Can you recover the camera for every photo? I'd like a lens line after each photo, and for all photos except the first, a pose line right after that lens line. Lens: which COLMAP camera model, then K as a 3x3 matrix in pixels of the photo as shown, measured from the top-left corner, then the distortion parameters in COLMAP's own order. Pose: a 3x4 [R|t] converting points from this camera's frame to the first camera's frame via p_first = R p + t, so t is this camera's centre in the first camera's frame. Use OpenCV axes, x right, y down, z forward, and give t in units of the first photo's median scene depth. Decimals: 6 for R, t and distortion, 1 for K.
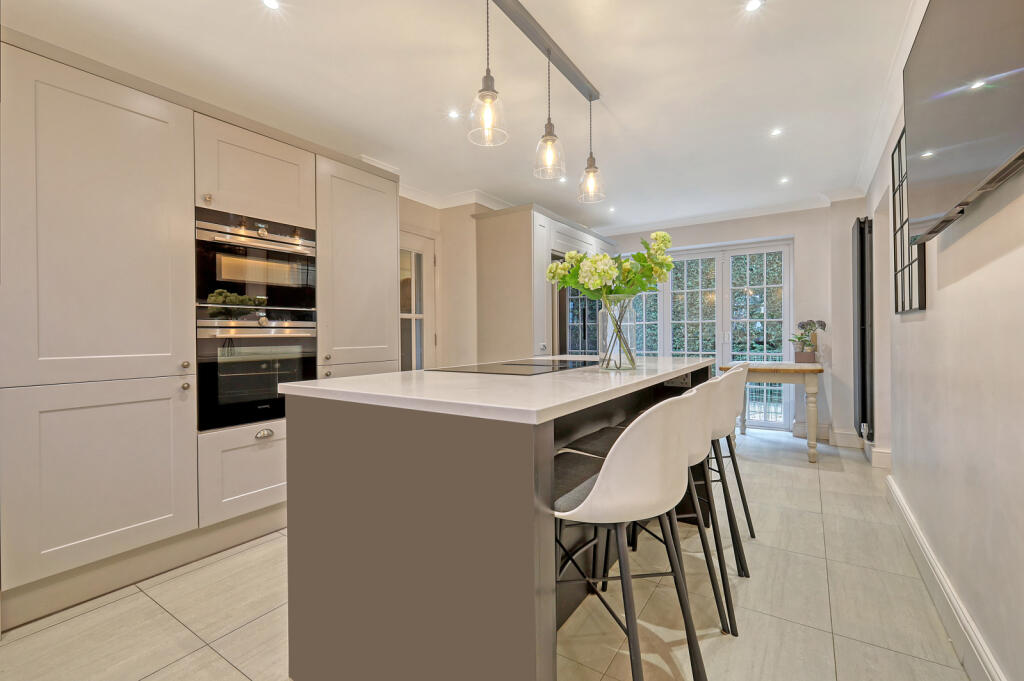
lens RADIAL K [[439.2, 0, 513.8], [0, 439.2, 330.6], [0, 0, 1]] dist [-0.000734, -0.000373]
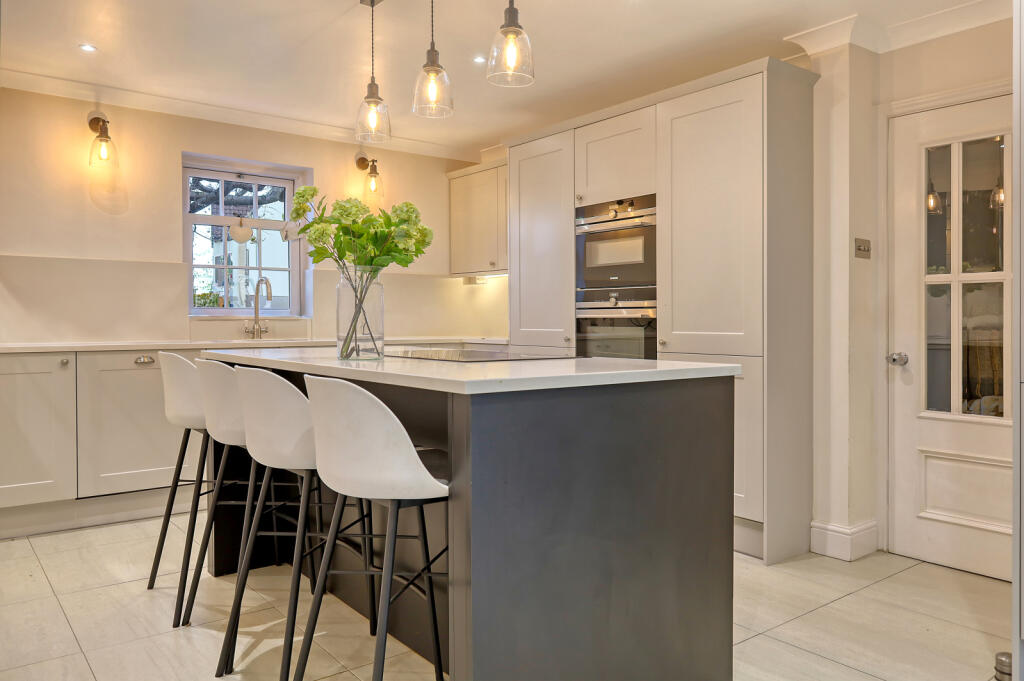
lens RADIAL K [[749.3, 0, 512.0], [0, 749.3, 340.5], [0, 0, 1]] dist [-0.001684, -0.000544]
pose [[-0.323843, 0.039265, -0.945296, 1.142231], [0.007572, 0.999214, 0.038911, -0.001388], [0.946081, 0.005444, -0.323885, 1.336588]]
